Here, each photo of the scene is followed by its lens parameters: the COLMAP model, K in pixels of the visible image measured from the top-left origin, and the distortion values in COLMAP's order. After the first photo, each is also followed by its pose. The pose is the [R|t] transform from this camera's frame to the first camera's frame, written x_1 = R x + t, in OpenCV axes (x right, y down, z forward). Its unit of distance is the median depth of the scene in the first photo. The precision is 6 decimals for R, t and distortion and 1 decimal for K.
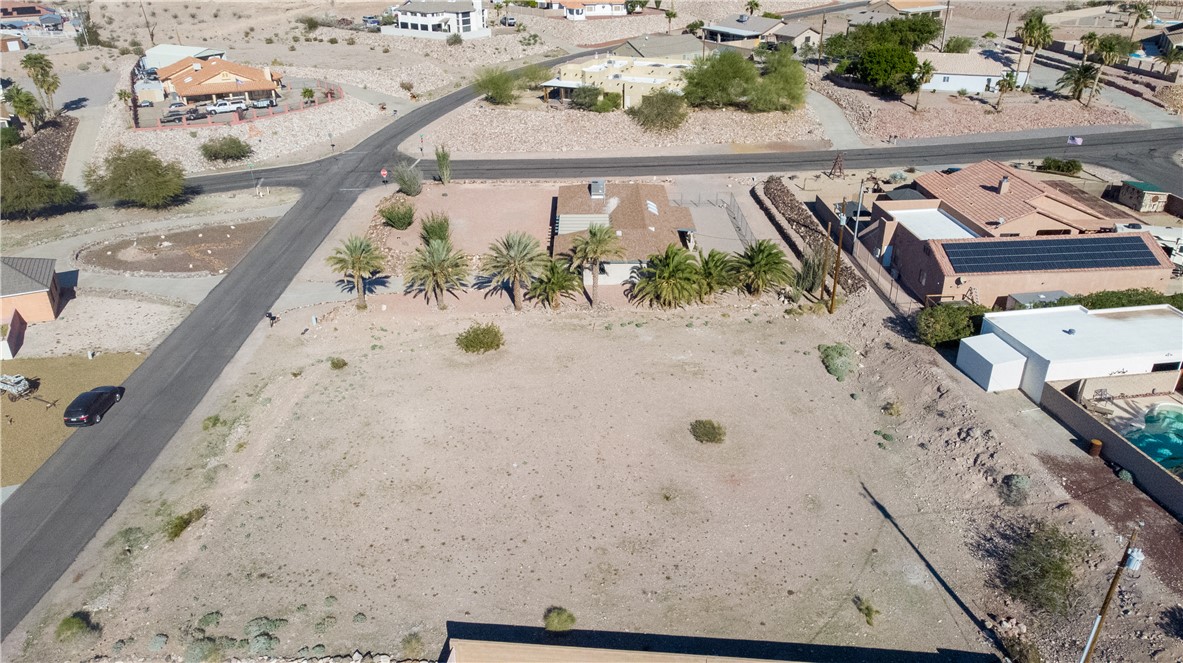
lens RADIAL K [[871.5, 0, 591.1], [0, 871.5, 329.1], [0, 0, 1]] dist [0.016654, 0.024188]
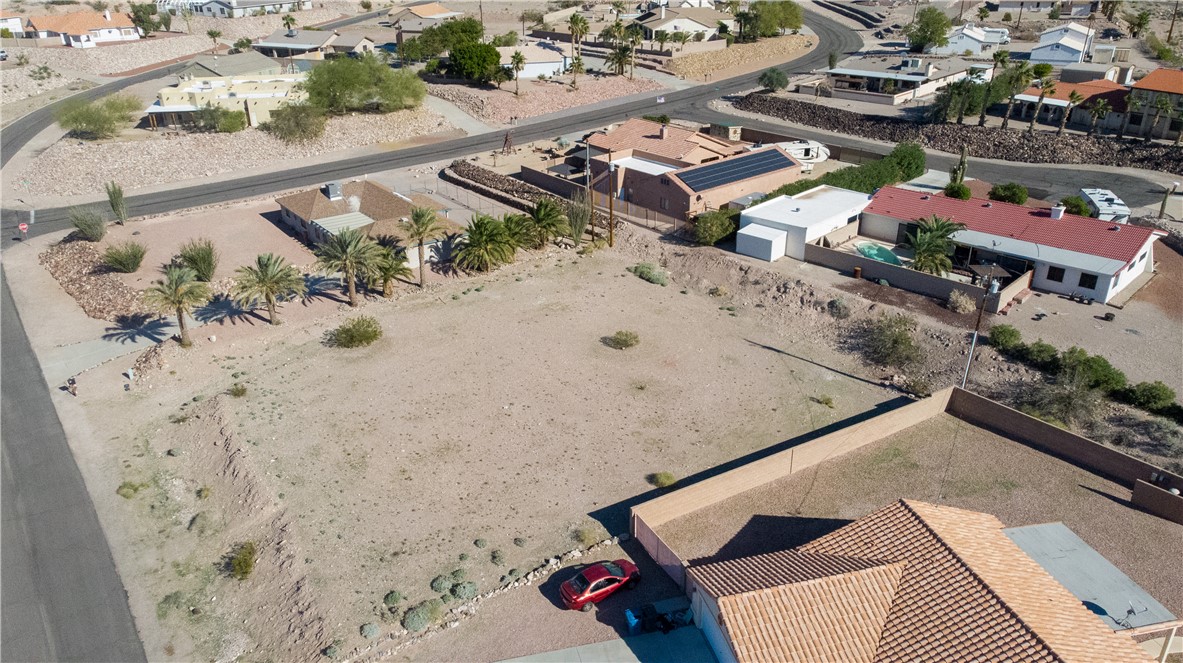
lens RADIAL K [[871.5, 0, 590.4], [0, 871.5, 335.2], [0, 0, 1]] dist [0.016654, 0.024188]
pose [[0.810345, -0.251878, 0.529054, -0.437776], [0.260508, 0.963621, 0.059754, 0.022371], [-0.524858, 0.089401, 0.846482, -0.001624]]
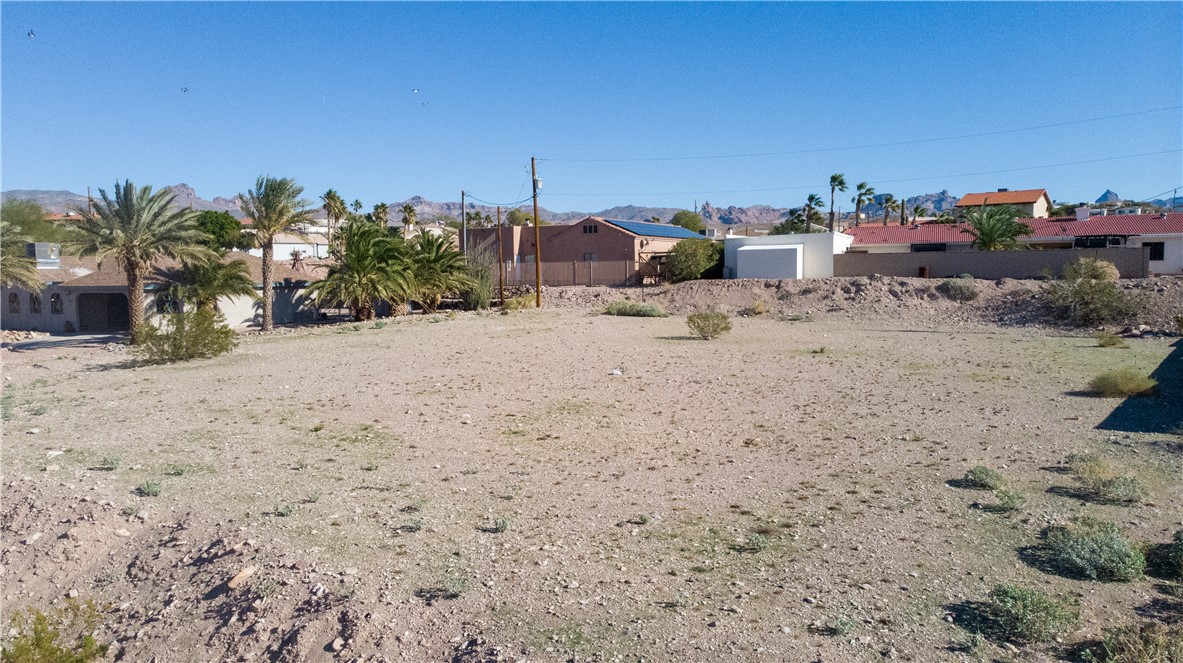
lens RADIAL K [[871.5, 0, 590.5], [0, 871.5, 335.8], [0, 0, 1]] dist [0.016654, 0.024188]
pose [[0.529348, -0.066137, 0.845823, -0.401587], [0.378375, 0.910721, -0.165590, 0.165718], [-0.759357, 0.407693, 0.507112, 0.584122]]
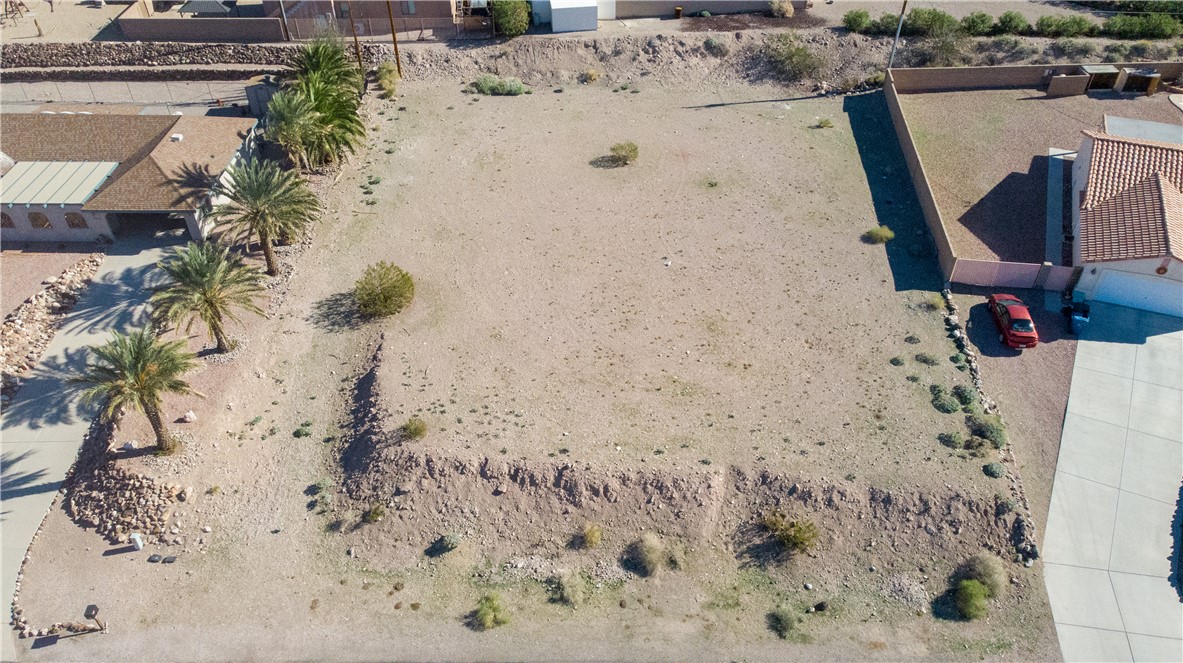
lens RADIAL K [[871.5, 0, 594.2], [0, 871.5, 342.6], [0, 0, 1]] dist [0.016654, 0.024188]
pose [[0.016633, -0.642290, 0.766281, -0.683184], [0.438484, 0.693445, 0.571722, -0.285624], [-0.898585, 0.326492, 0.293168, 0.640378]]
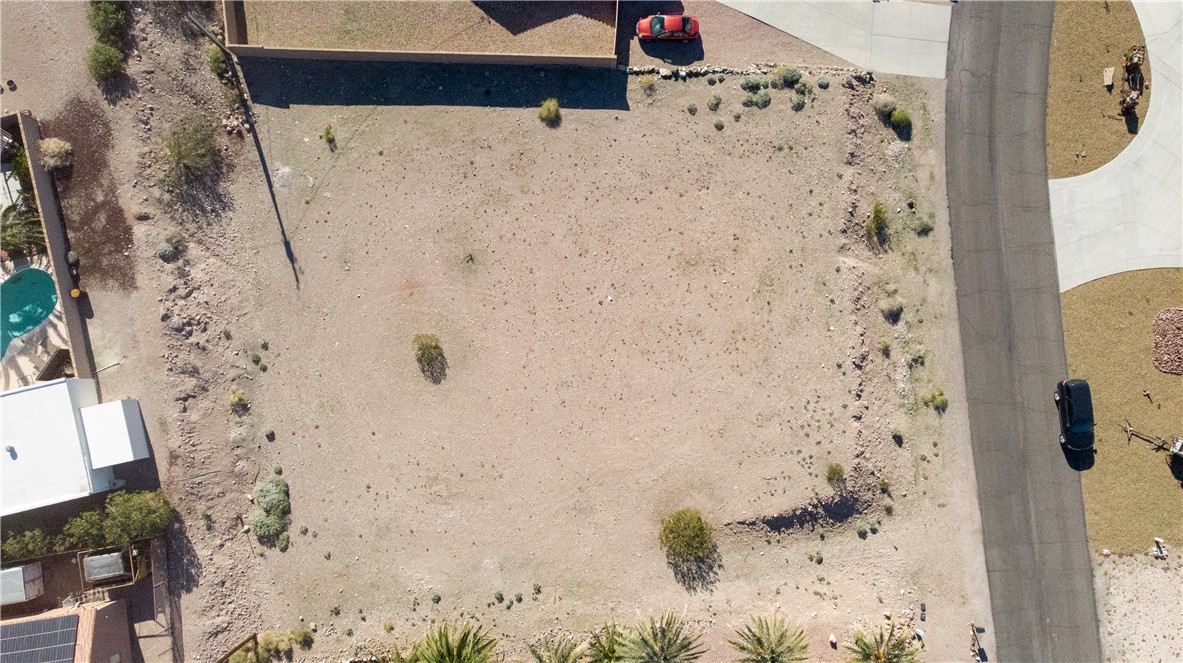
lens RADIAL K [[871.5, 0, 587.4], [0, 871.5, 336.6], [0, 0, 1]] dist [0.016654, 0.024188]
pose [[-0.997593, 0.068784, -0.008807, -0.036655], [-0.034774, -0.386324, 0.921707, -0.676044], [0.059996, 0.919795, 0.387786, 0.482337]]
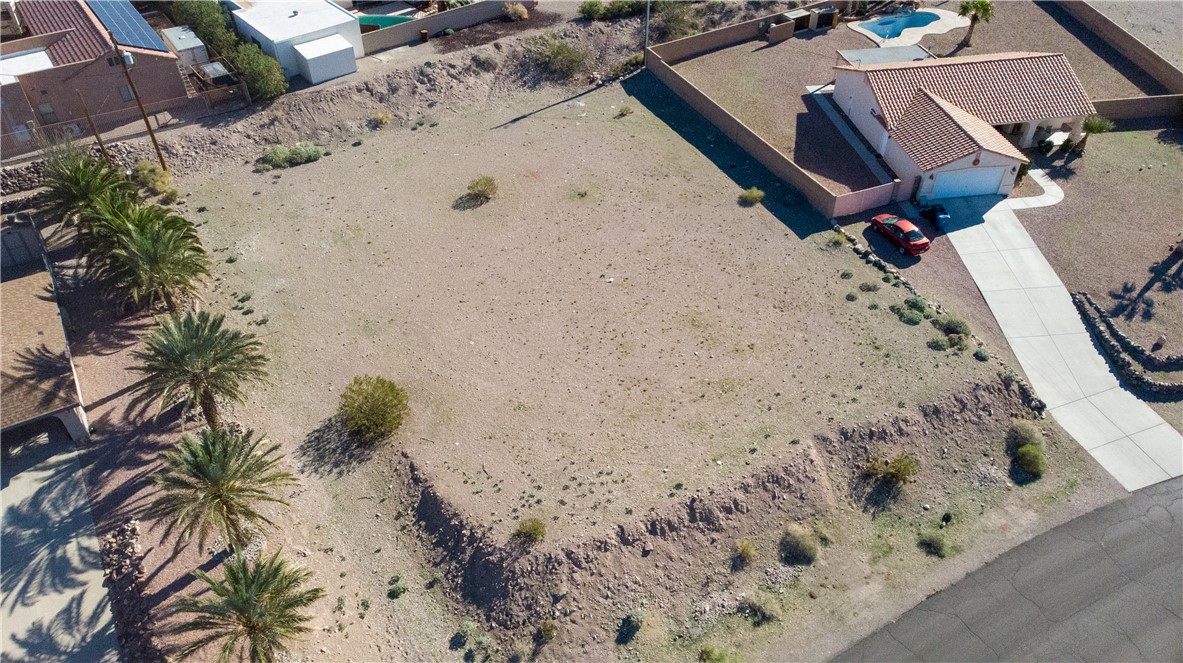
lens RADIAL K [[871.5, 0, 594.4], [0, 871.5, 346.0], [0, 0, 1]] dist [0.016654, 0.024188]
pose [[-0.507748, -0.563245, 0.651879, -0.581752], [0.377195, 0.534950, 0.756011, -0.420166], [-0.774542, 0.629749, -0.059166, 0.870289]]
